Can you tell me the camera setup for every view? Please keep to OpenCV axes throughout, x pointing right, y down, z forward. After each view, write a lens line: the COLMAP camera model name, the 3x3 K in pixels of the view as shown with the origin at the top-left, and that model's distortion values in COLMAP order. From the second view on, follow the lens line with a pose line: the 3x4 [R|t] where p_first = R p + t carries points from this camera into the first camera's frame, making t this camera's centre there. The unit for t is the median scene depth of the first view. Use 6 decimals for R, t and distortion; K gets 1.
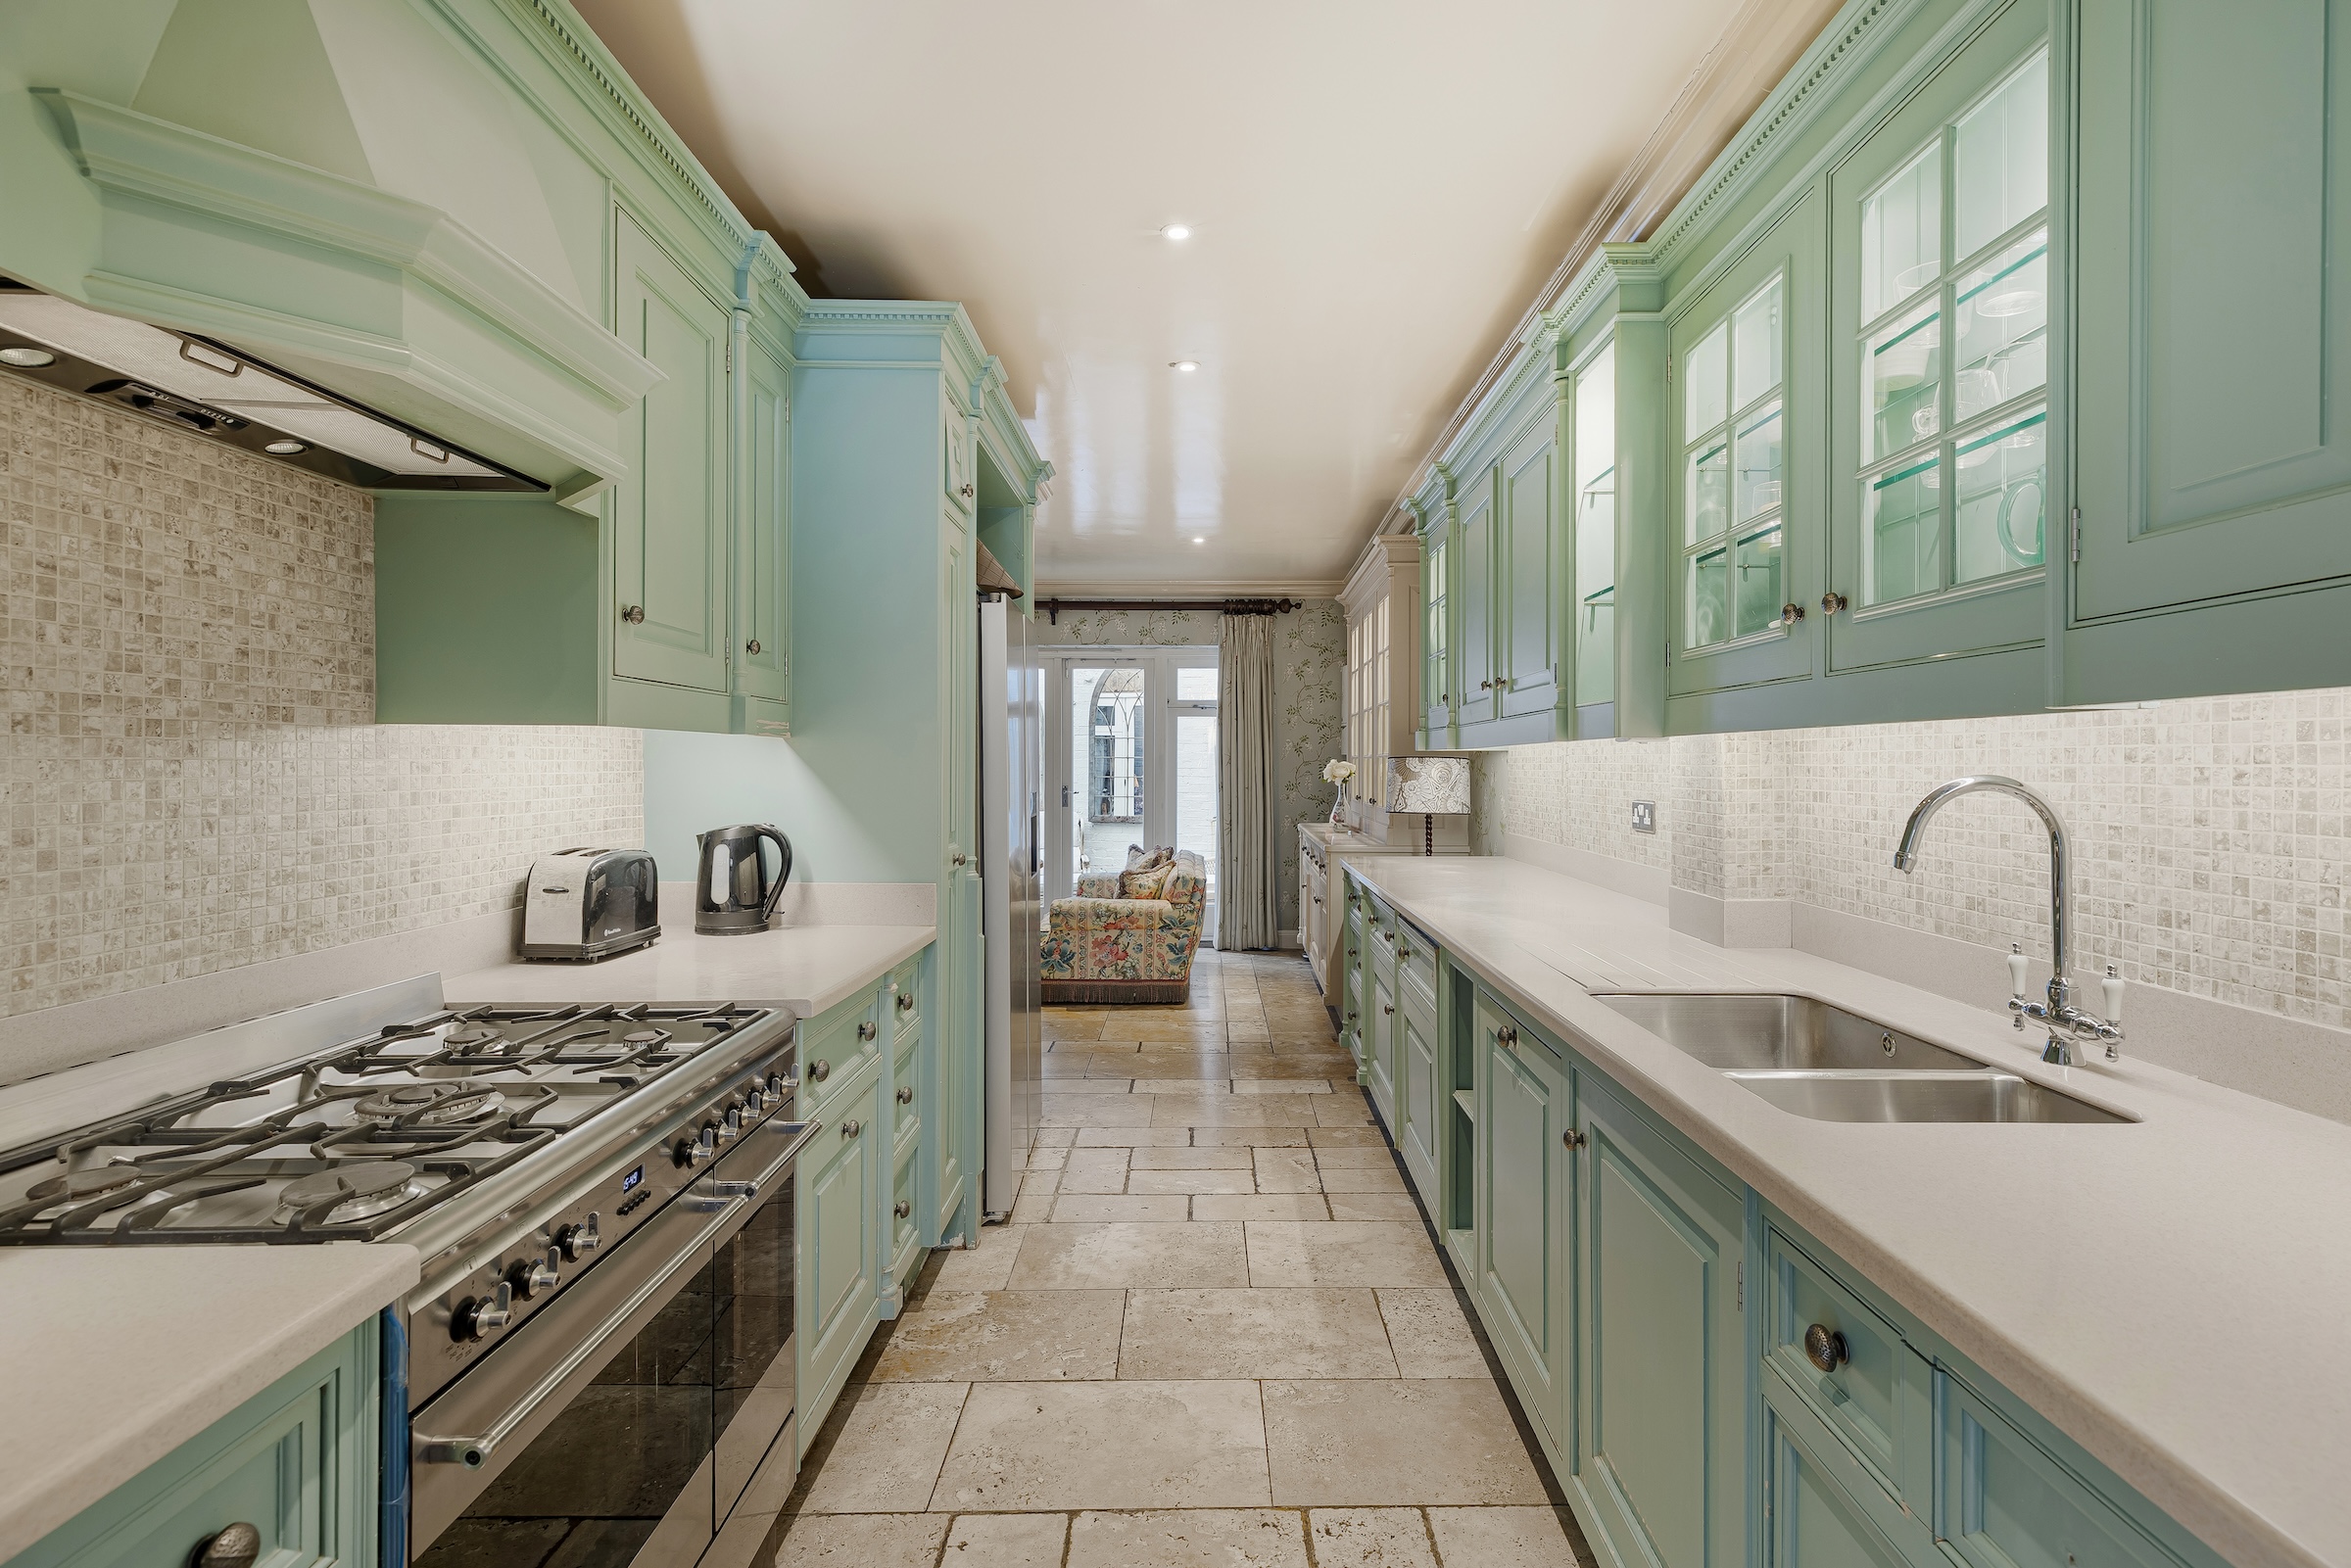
lens RADIAL K [[1086.1, 0, 1194.5], [0, 1086.1, 768.3], [0, 0, 1]] dist [0.003937, 0.000417]
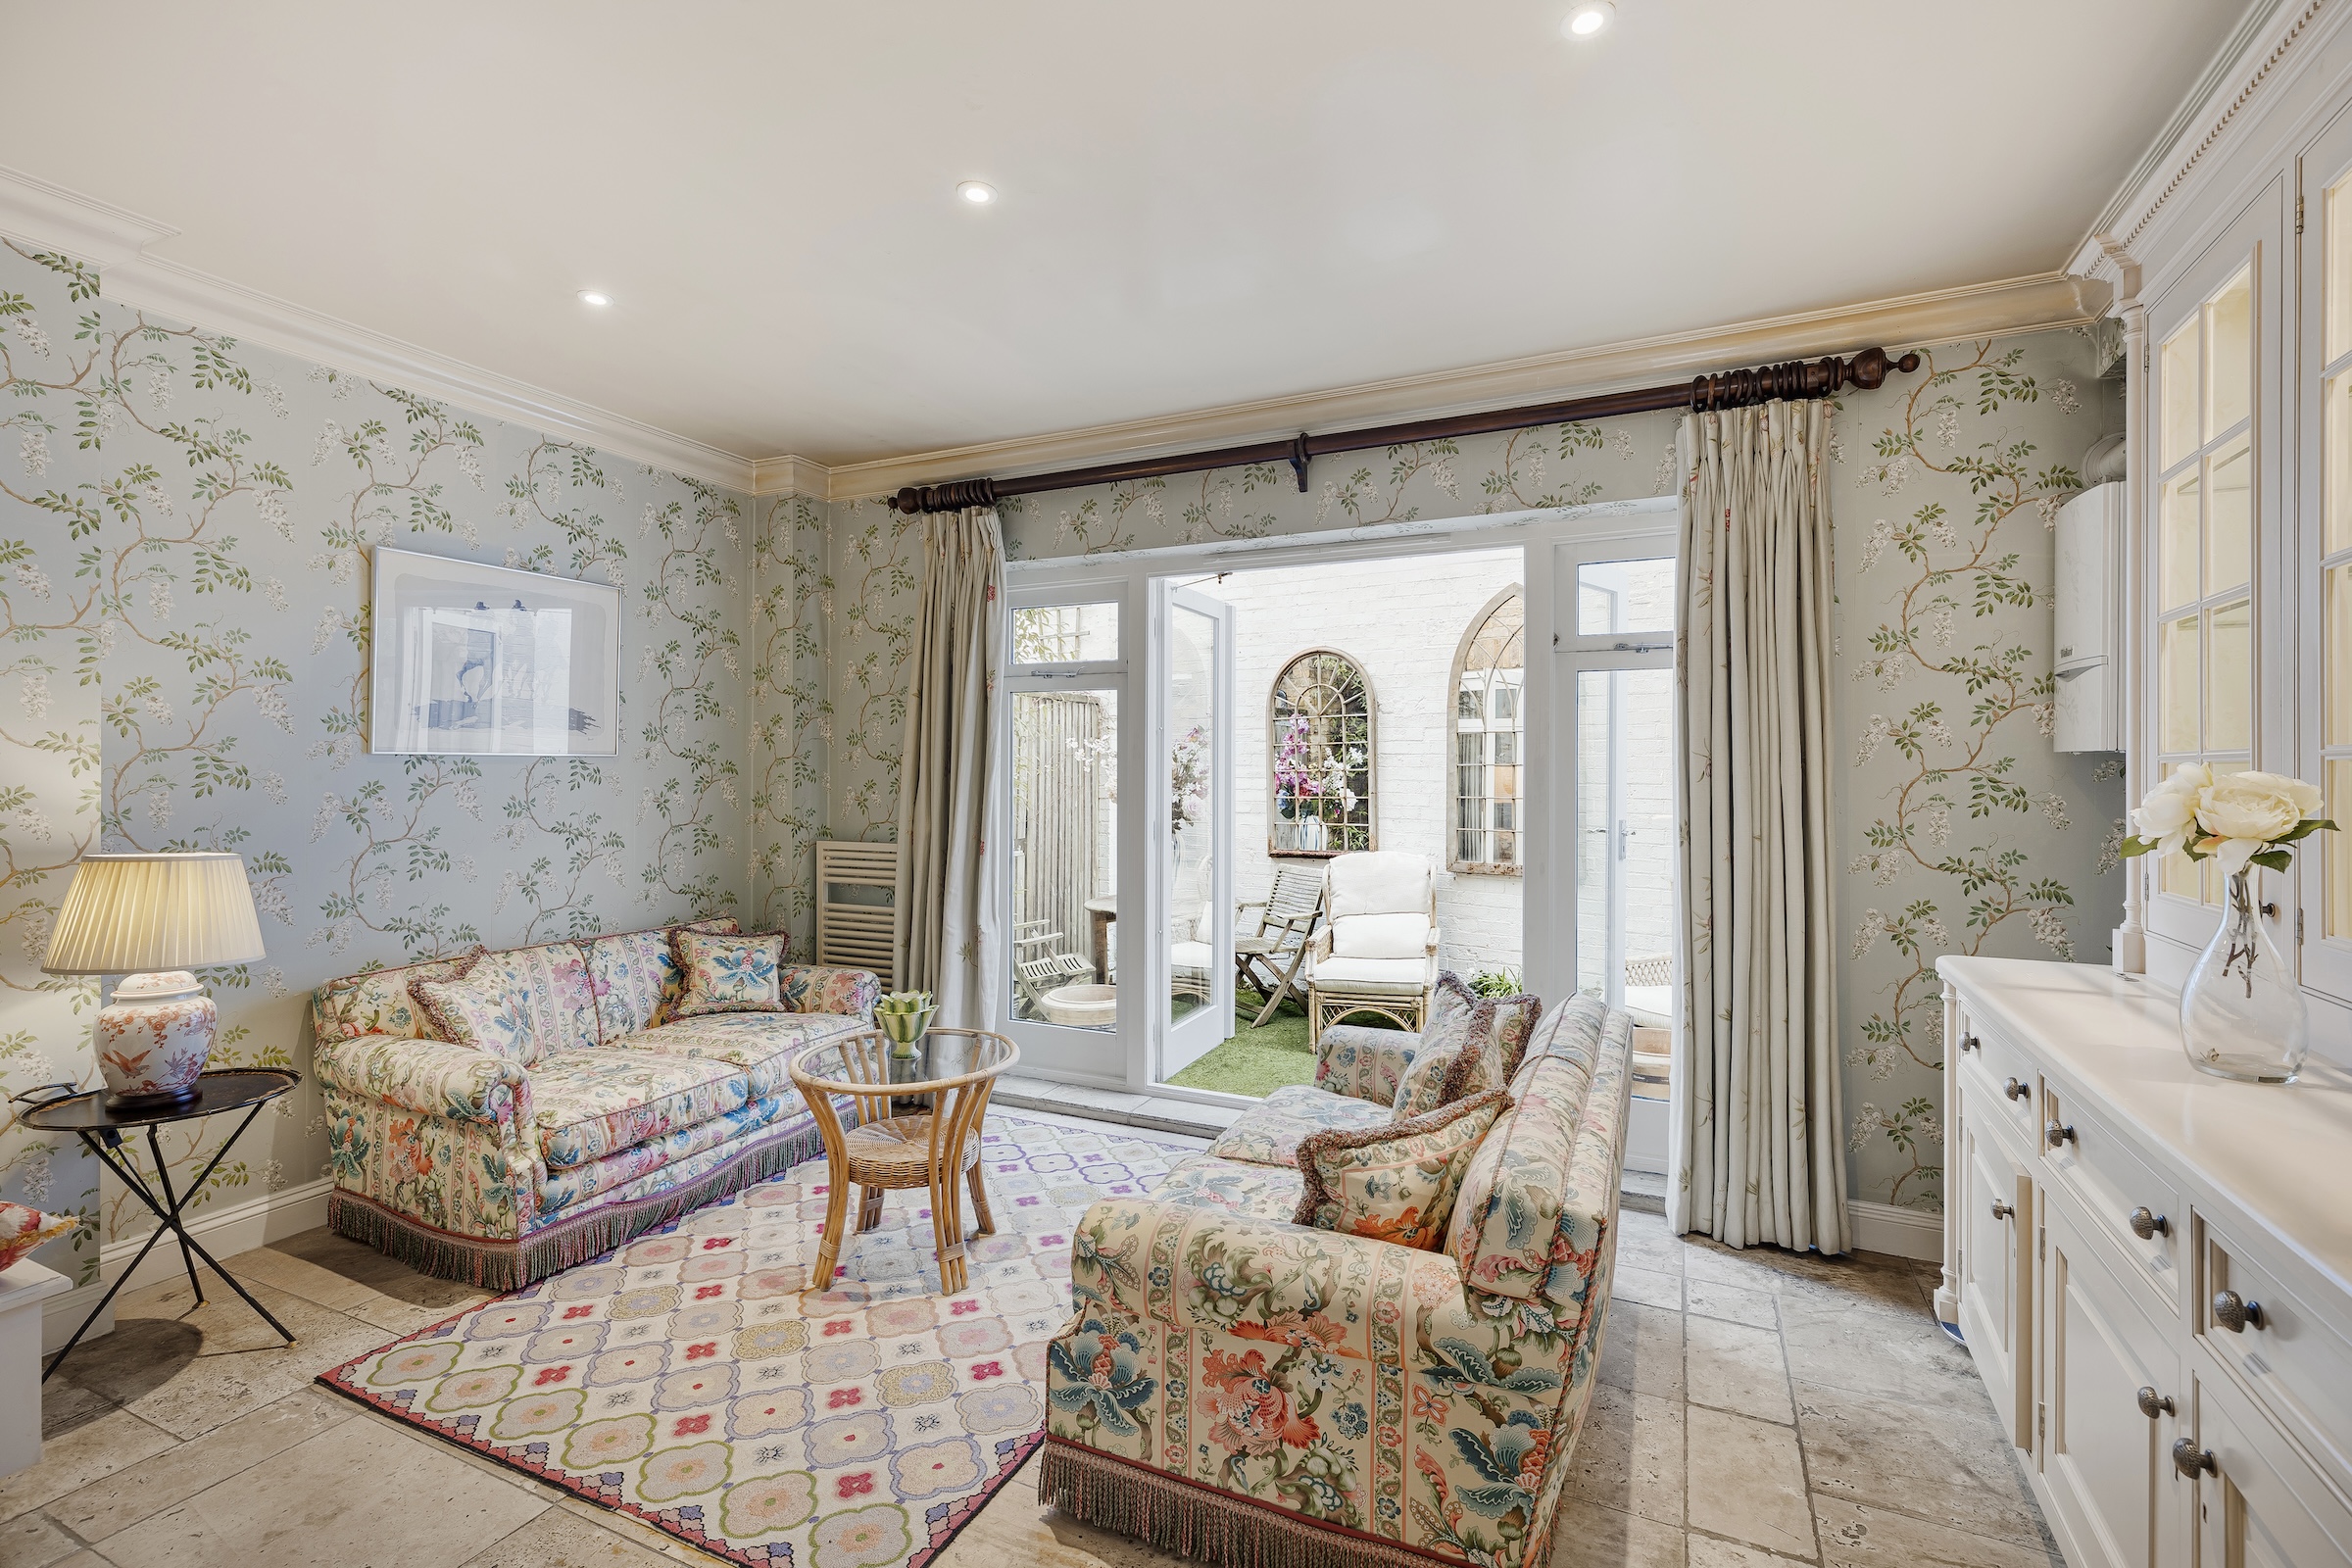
lens RADIAL K [[1086.7, 0, 1163.1], [0, 1086.7, 772.9], [0, 0, 1]] dist [0.003937, 0.000417]
pose [[0.907121, -0.000606, -0.420870, 0.019485], [-0.001718, 0.999985, -0.005144, -0.003366], [0.420866, 0.005389, 0.907107, 0.568094]]
